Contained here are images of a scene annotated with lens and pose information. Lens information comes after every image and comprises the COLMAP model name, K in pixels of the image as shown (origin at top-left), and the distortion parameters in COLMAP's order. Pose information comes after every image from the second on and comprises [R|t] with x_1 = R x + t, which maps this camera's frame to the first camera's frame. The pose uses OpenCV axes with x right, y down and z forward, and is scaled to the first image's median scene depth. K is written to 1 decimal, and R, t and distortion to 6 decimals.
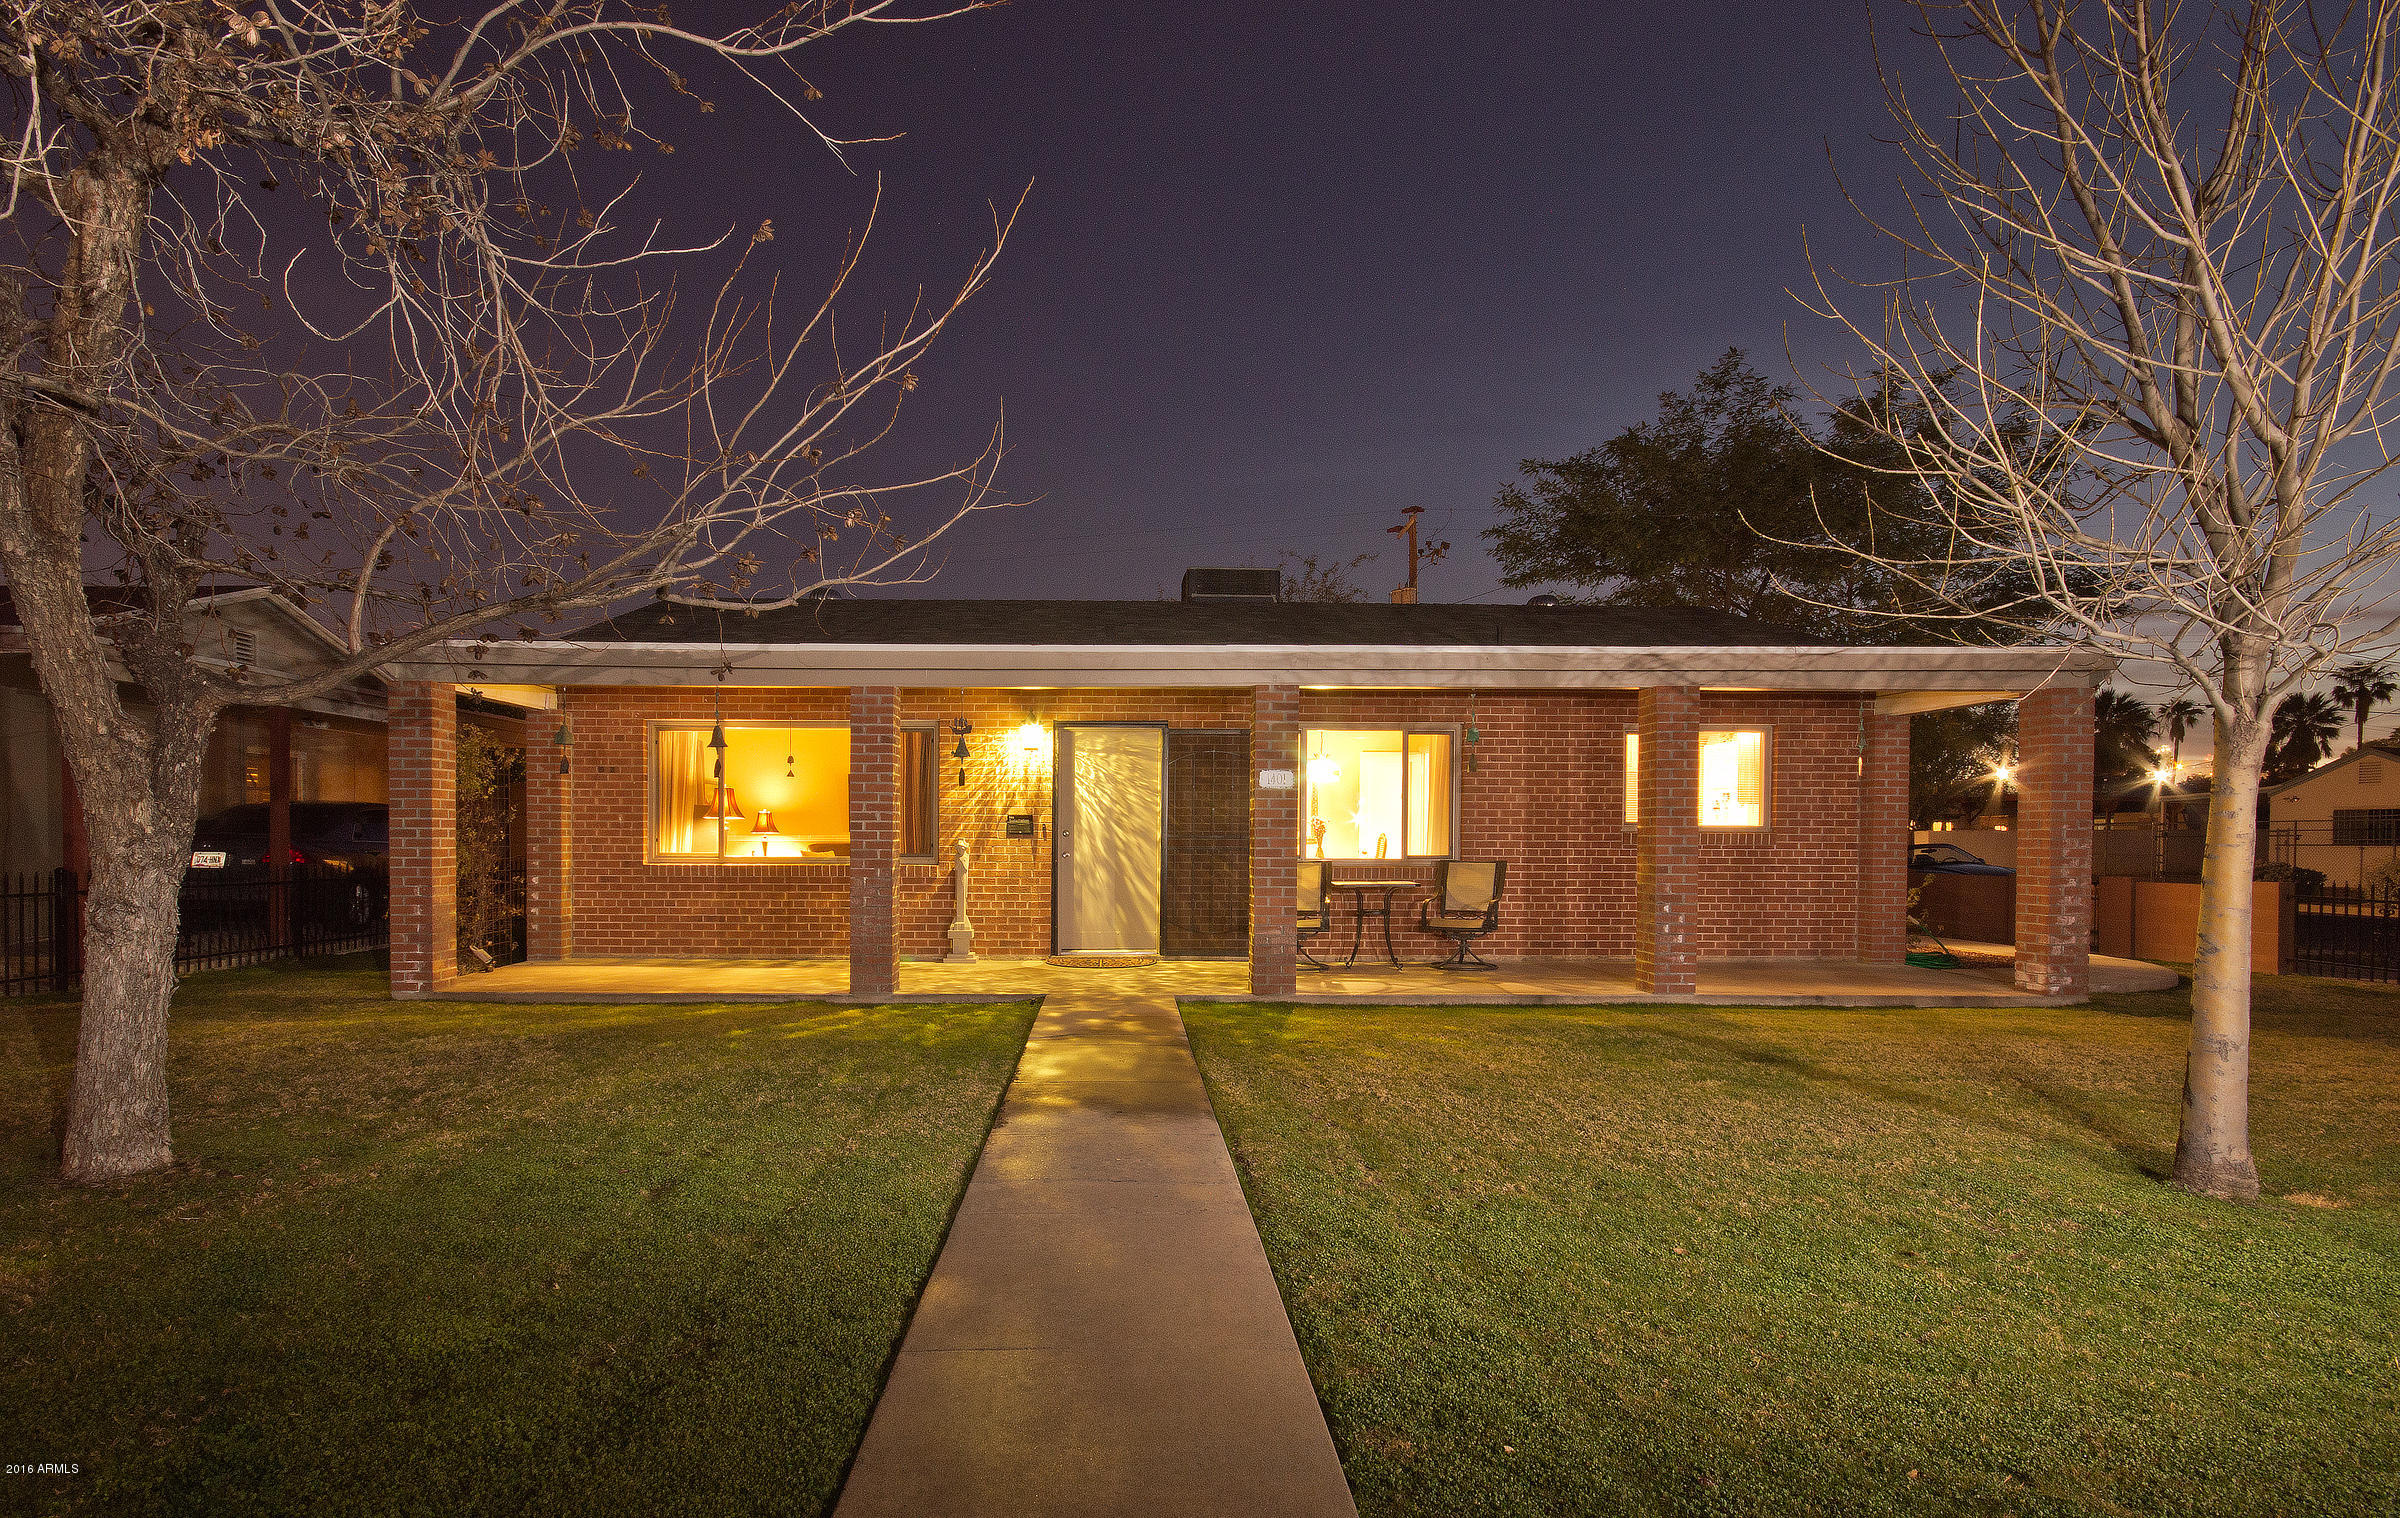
lens RADIAL K [[1774.8, 0, 1198.7], [0, 1774.8, 762.8], [0, 0, 1]] dist [0.000190, -0.001203]
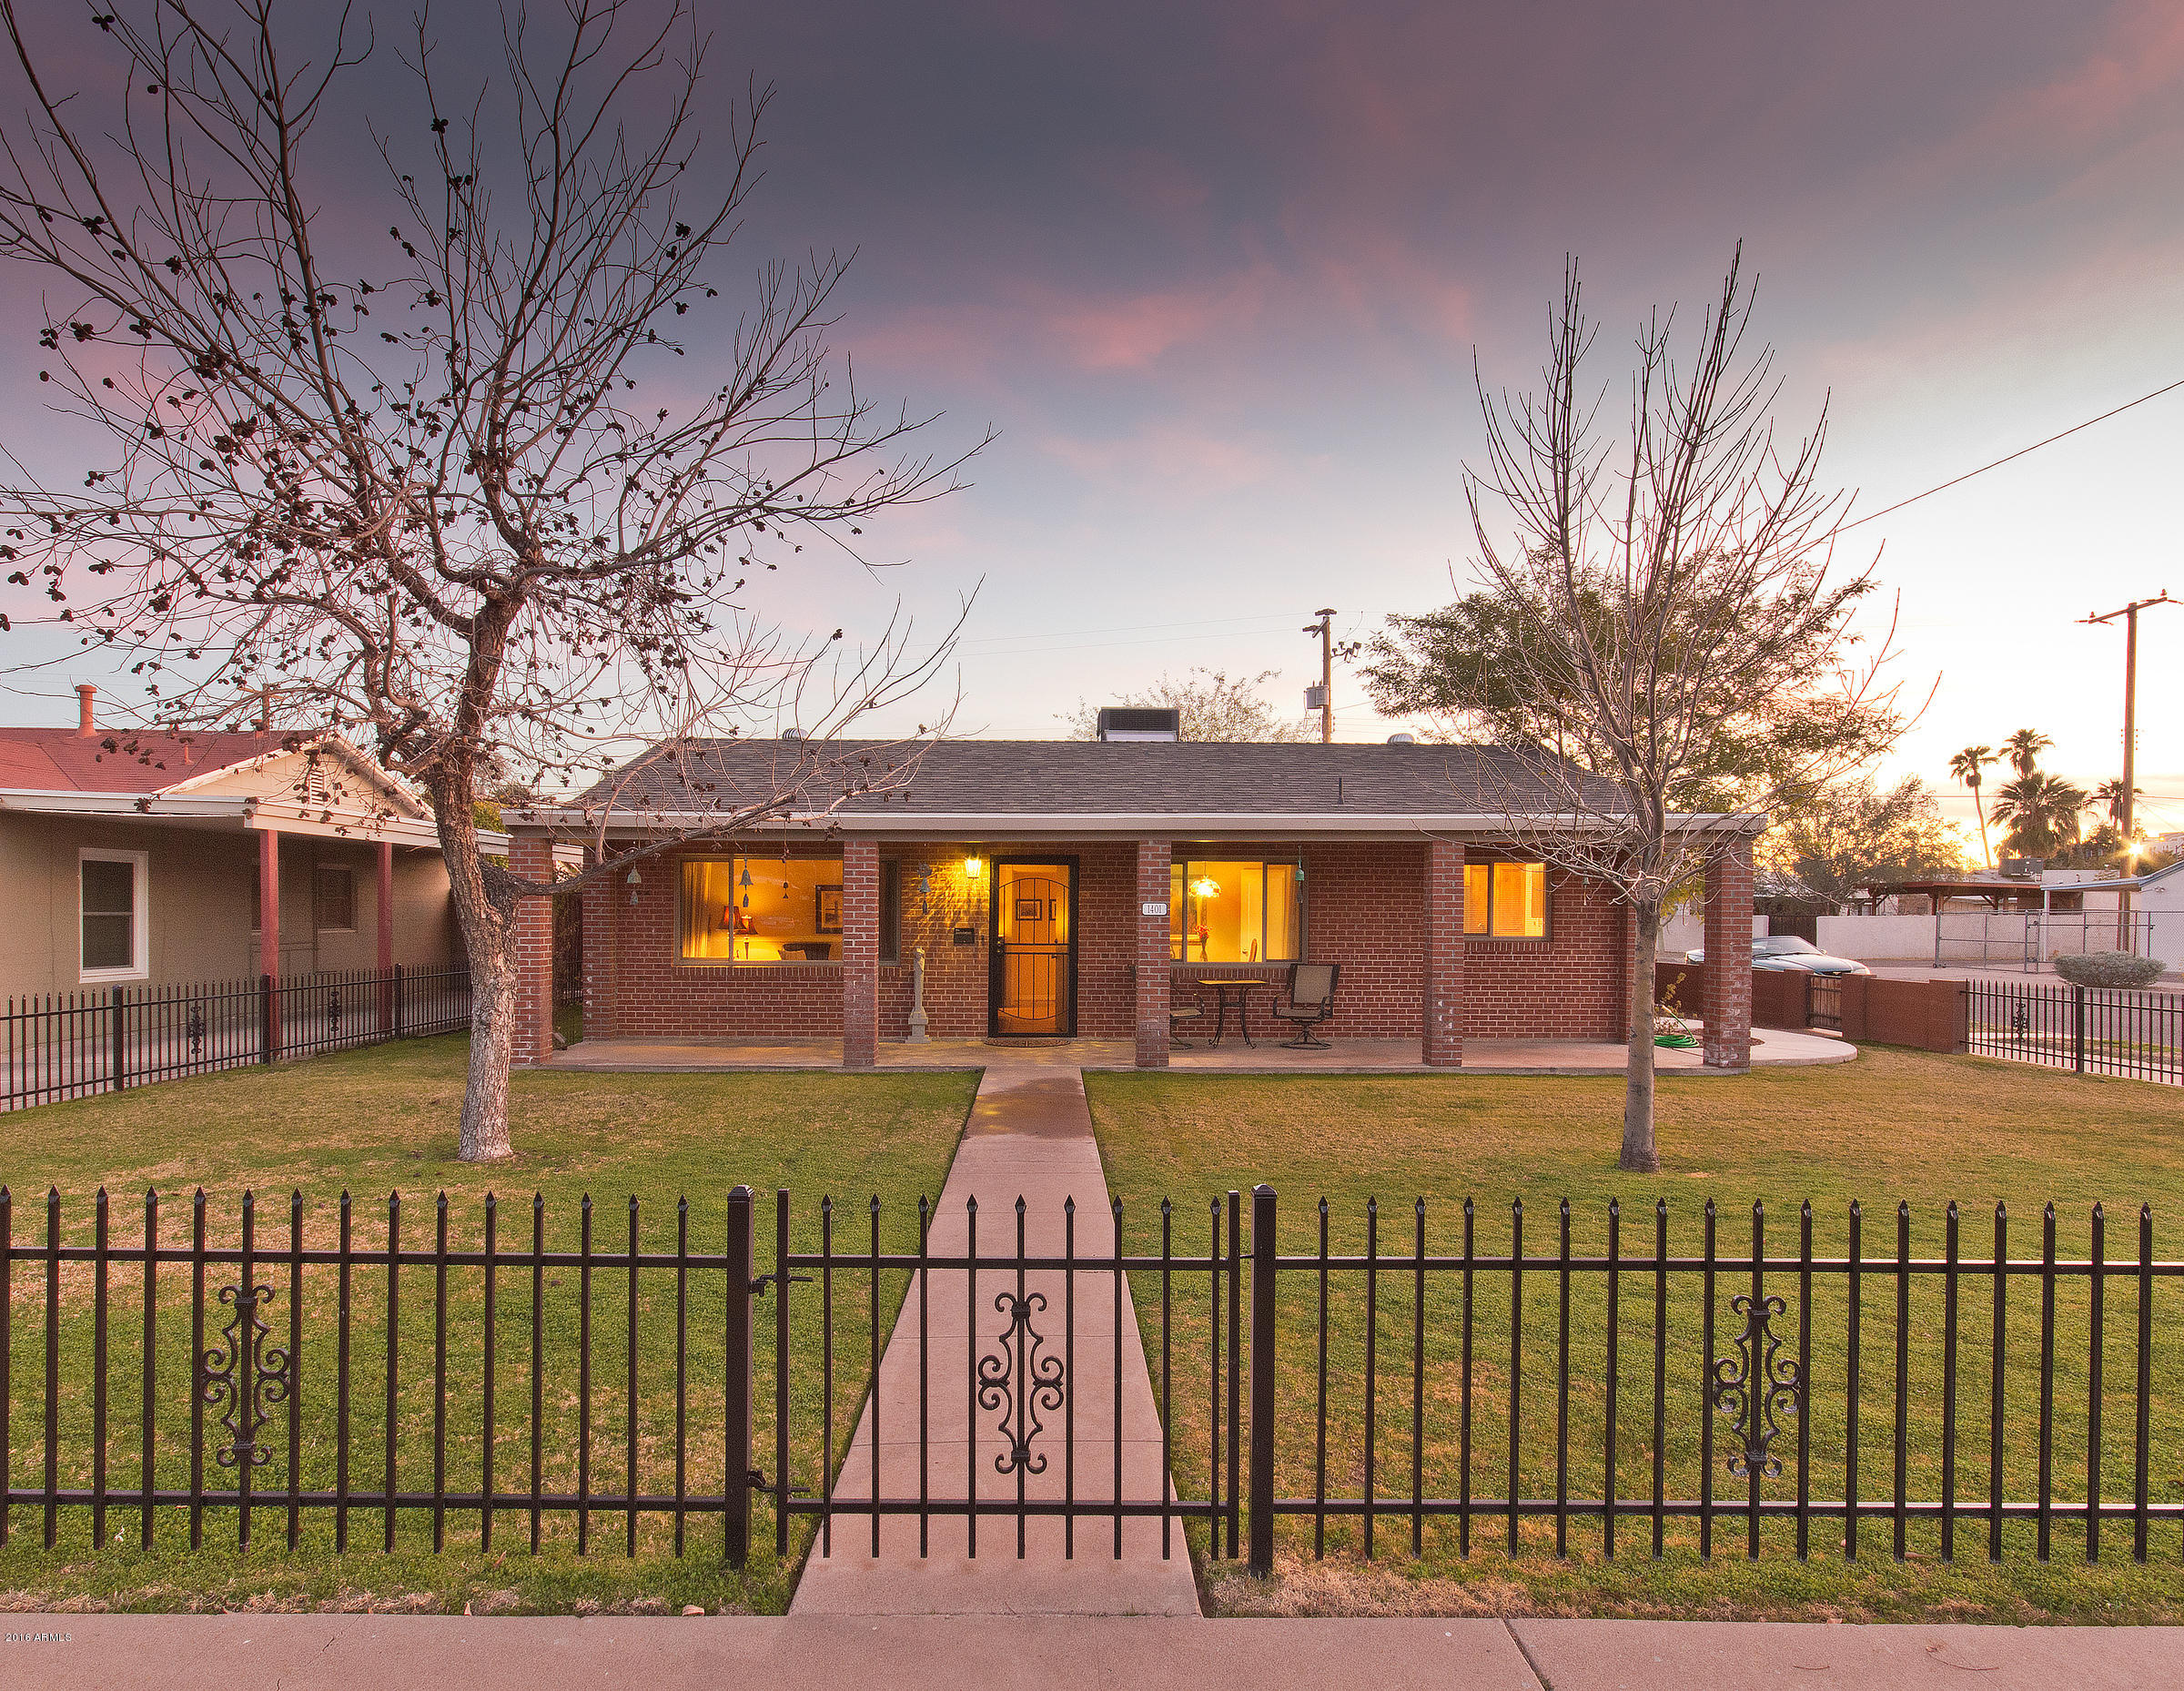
lens RADIAL K [[1765.9, 0, 1093.1], [0, 1765.9, 843.0], [0, 0, 1]] dist [0.011717, 0.004778]
pose [[0.999813, -0.001811, -0.019233, 0.017808], [0.001784, 0.999997, -0.001446, -0.031244], [0.019235, 0.001411, 0.999814, -0.284749]]
